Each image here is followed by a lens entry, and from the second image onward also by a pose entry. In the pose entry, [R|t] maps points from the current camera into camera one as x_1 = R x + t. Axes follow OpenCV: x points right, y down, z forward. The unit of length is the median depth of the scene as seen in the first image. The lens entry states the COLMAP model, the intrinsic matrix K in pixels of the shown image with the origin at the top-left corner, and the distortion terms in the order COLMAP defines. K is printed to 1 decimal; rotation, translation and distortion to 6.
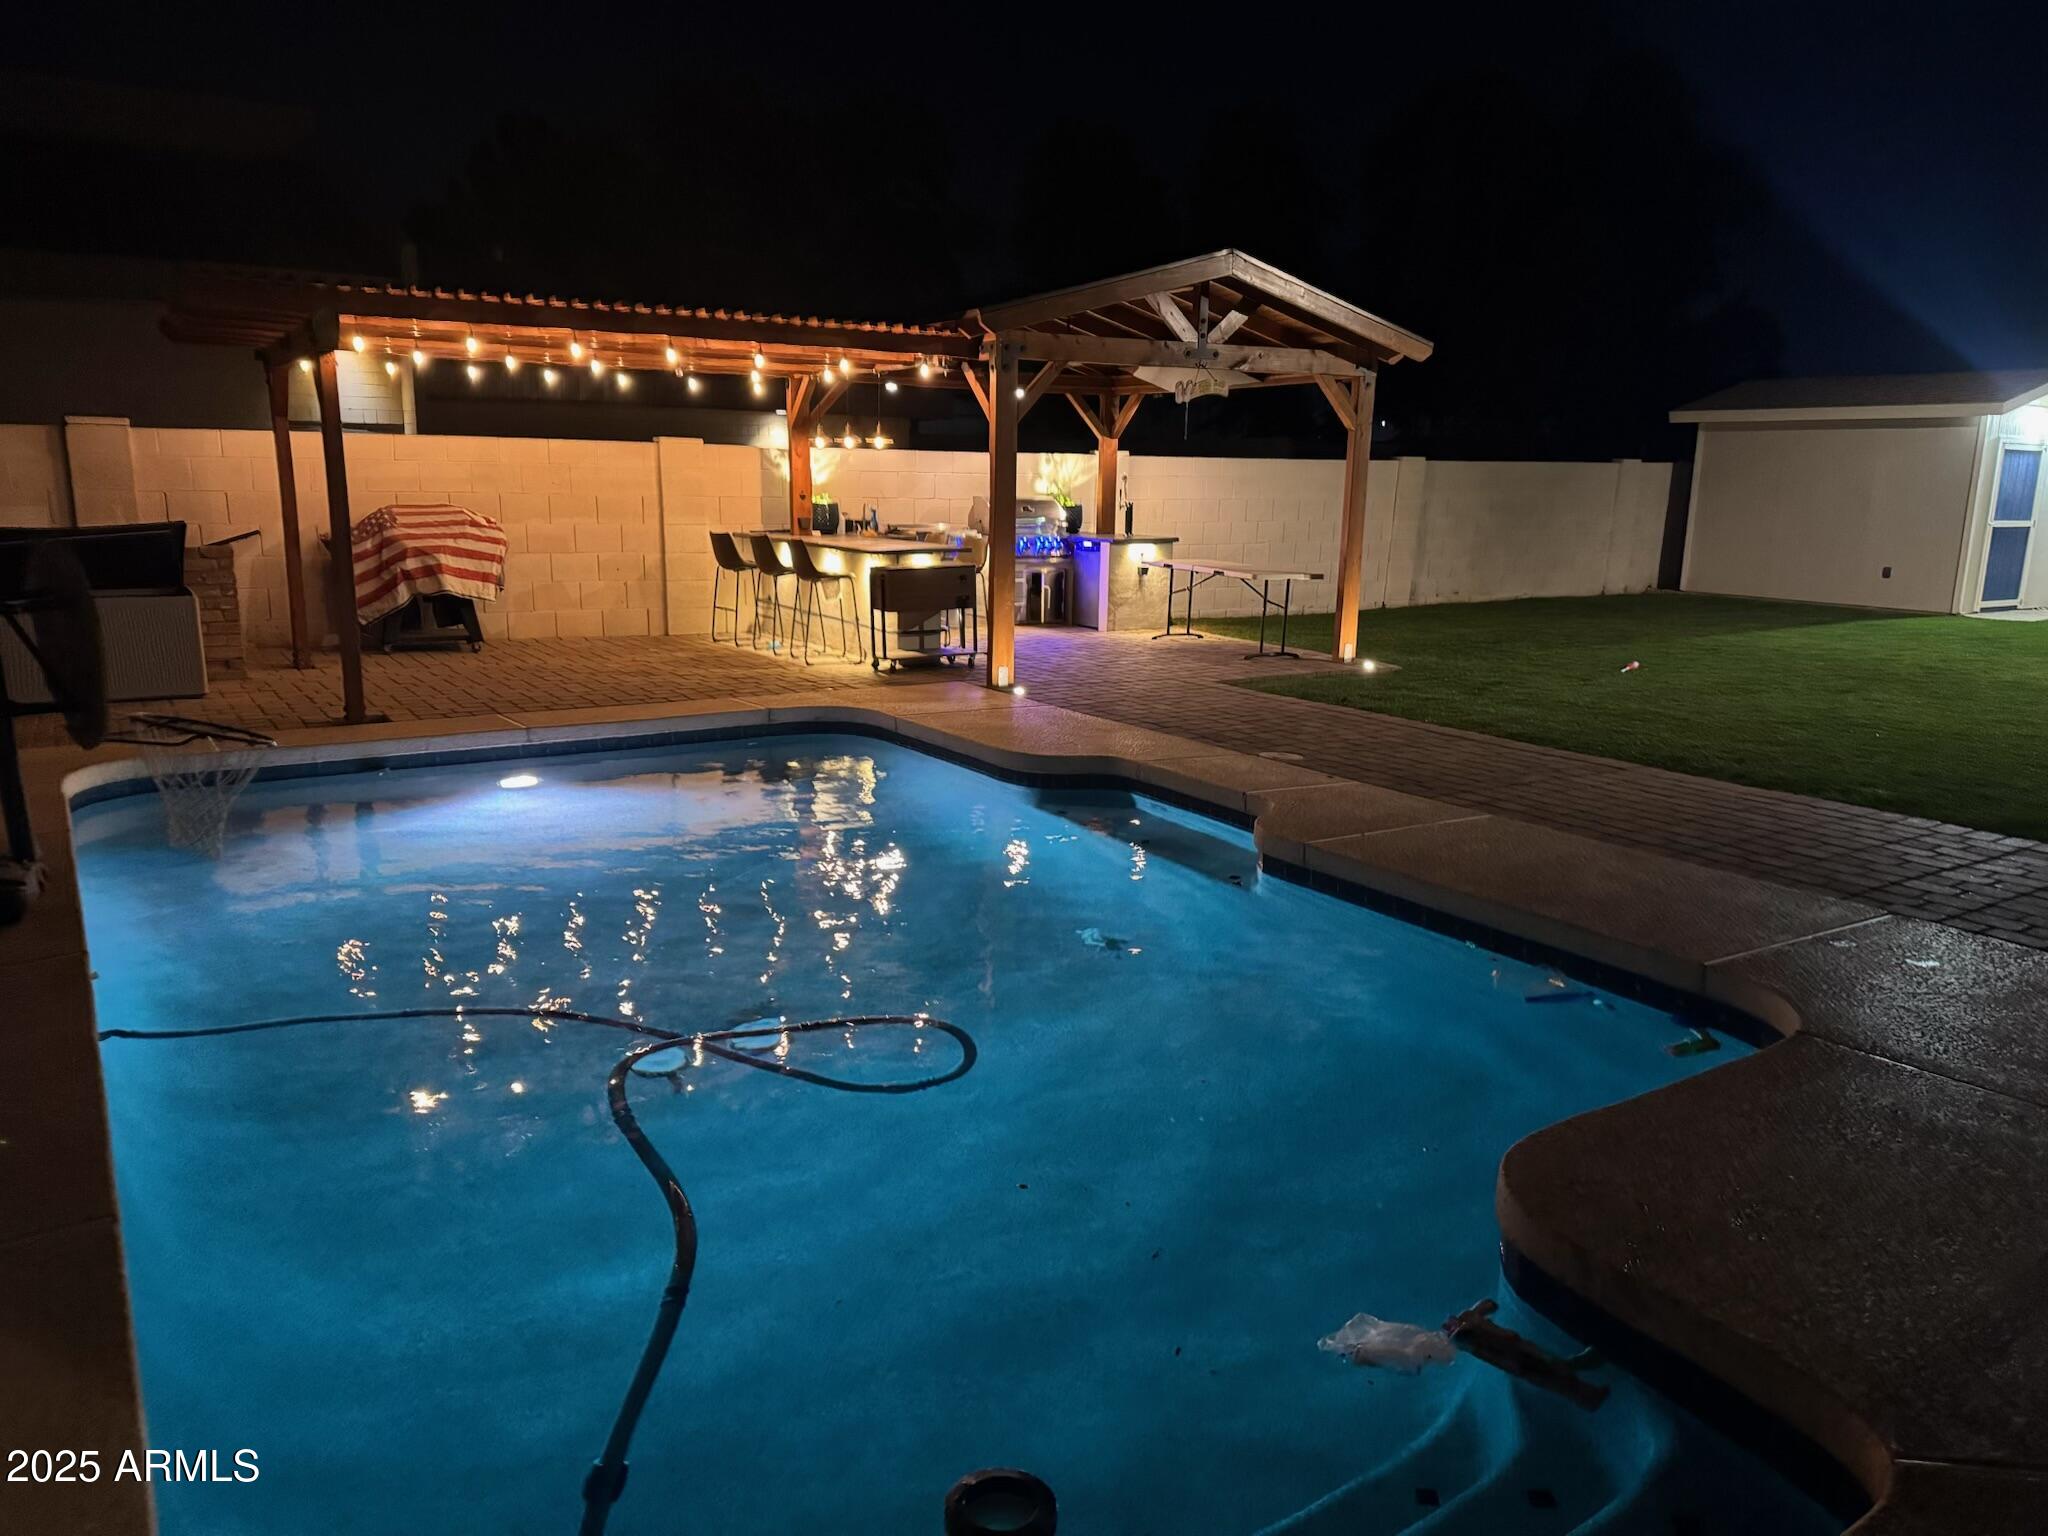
lens RADIAL K [[1416.7, 0, 1008.5], [0, 1416.7, 789.3], [0, 0, 1]] dist [0.090328, -0.091101]
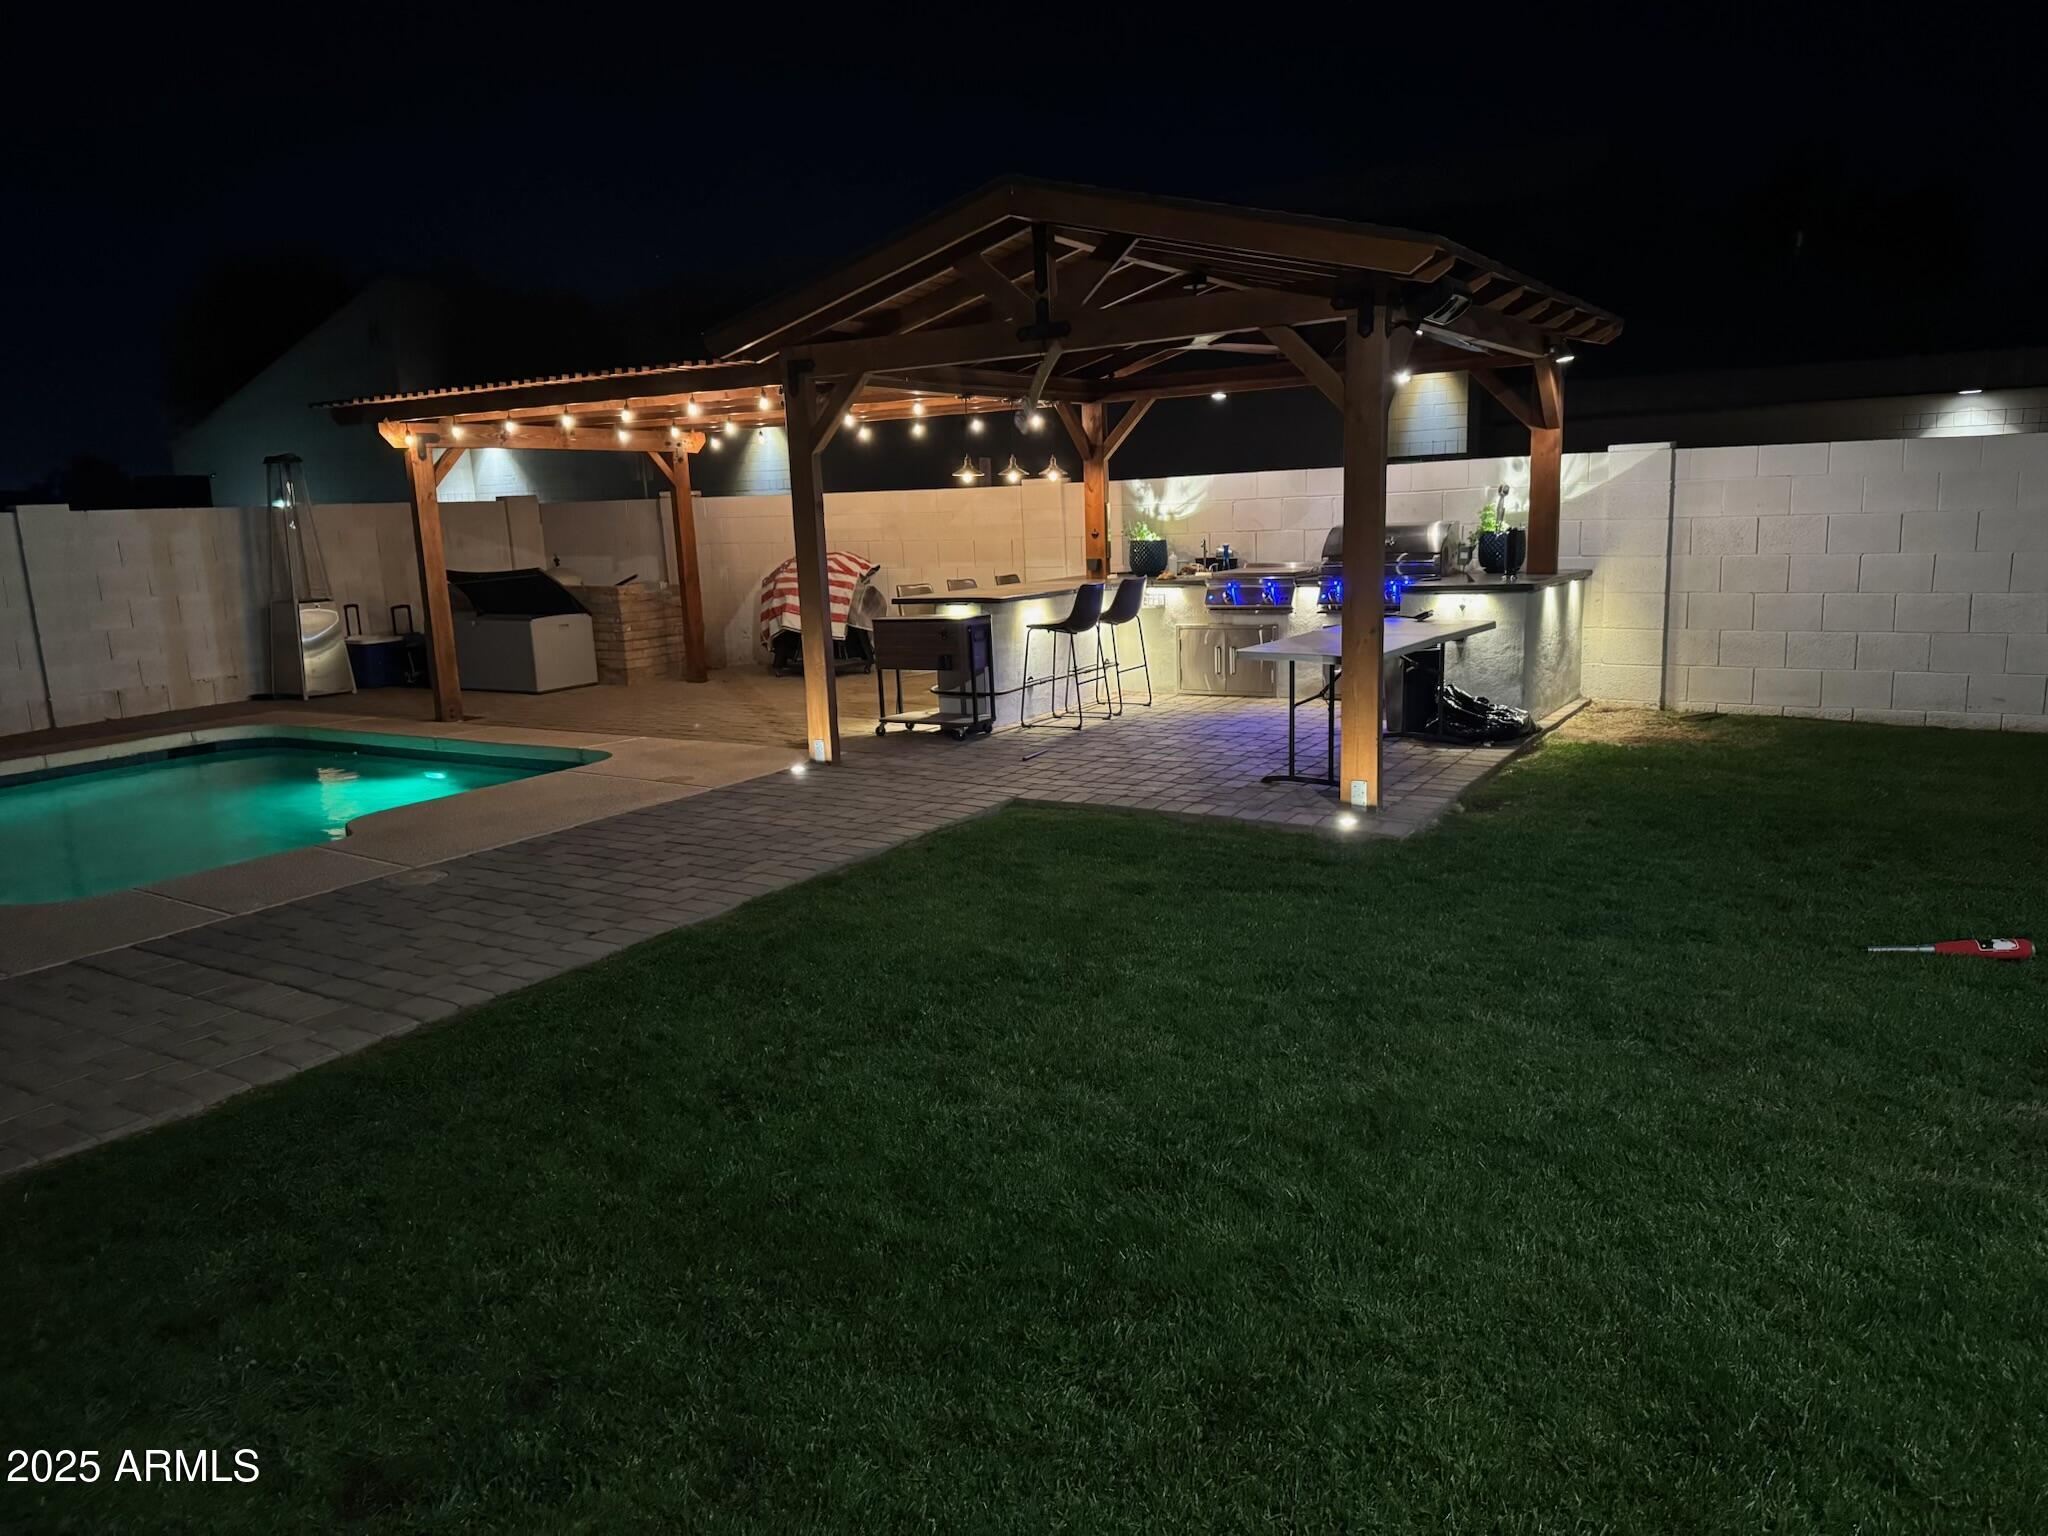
lens RADIAL K [[1416.7, 0, 1028.7], [0, 1416.7, 782.0], [0, 0, 1]] dist [0.090328, -0.091101]
pose [[0.446067, 0.140272, -0.883939, 0.697877], [-0.151436, 0.985230, 0.079926, -0.128368], [0.882095, 0.098208, 0.460722, 0.618870]]
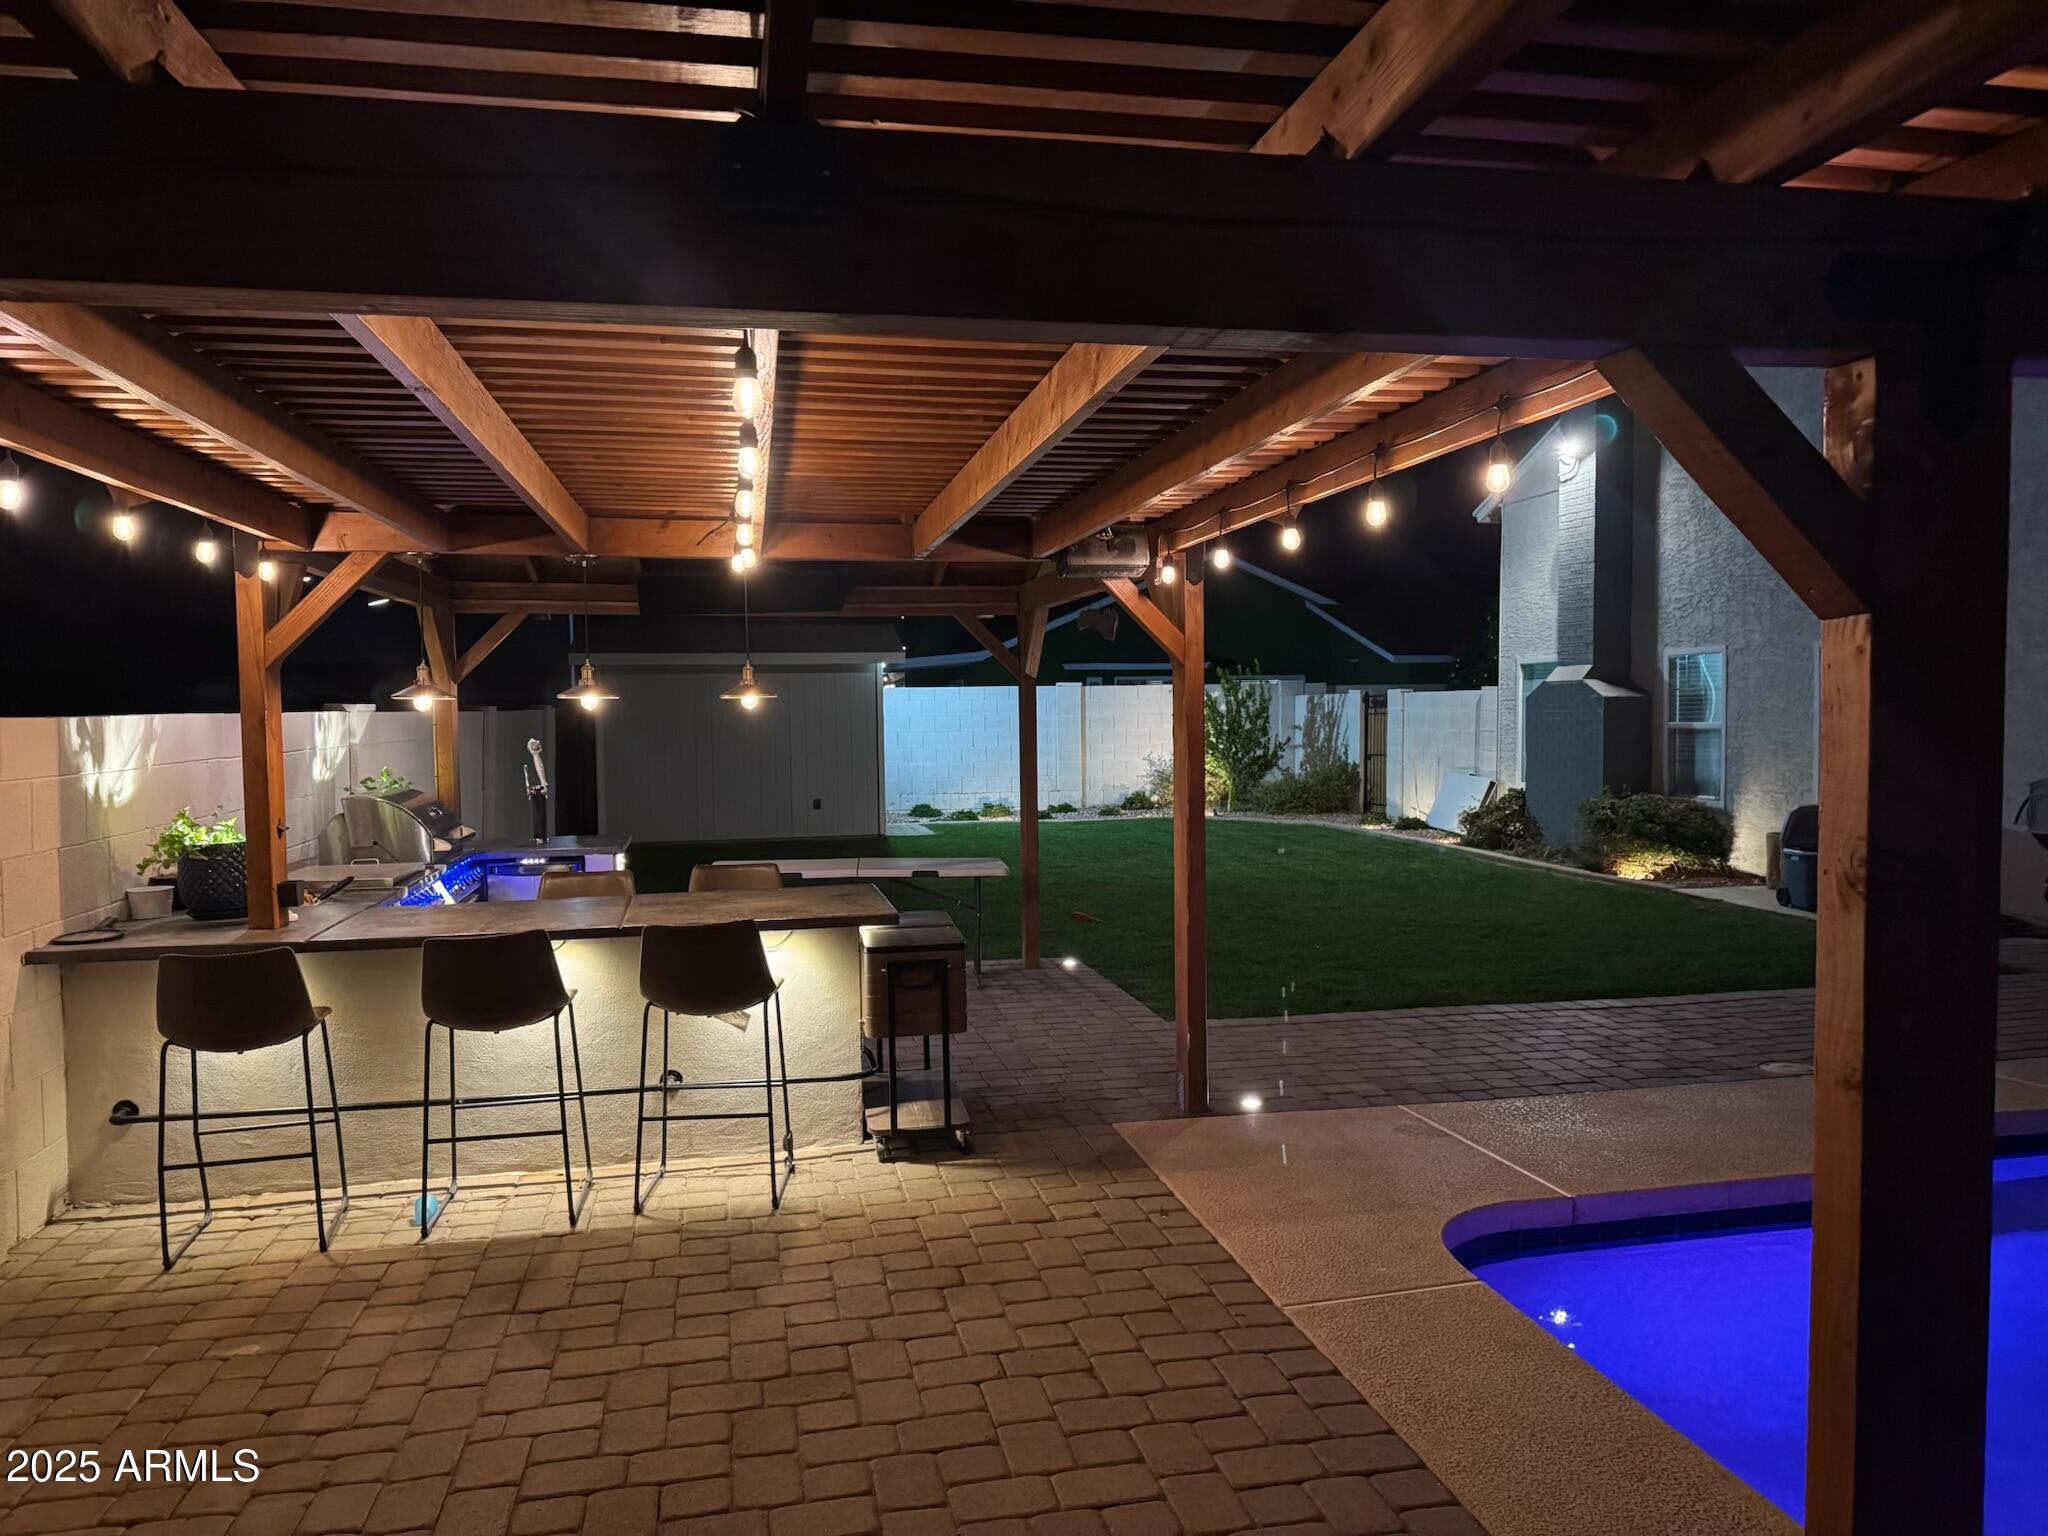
lens RADIAL K [[1416.7, 0, 1018.4], [0, 1416.7, 771.1], [0, 0, 1]] dist [0.090328, -0.091101]
pose [[0.372339, -0.065383, 0.925791, -0.493264], [0.220618, 0.975158, -0.019860, -0.184244], [-0.901494, 0.211641, 0.377514, 0.708865]]
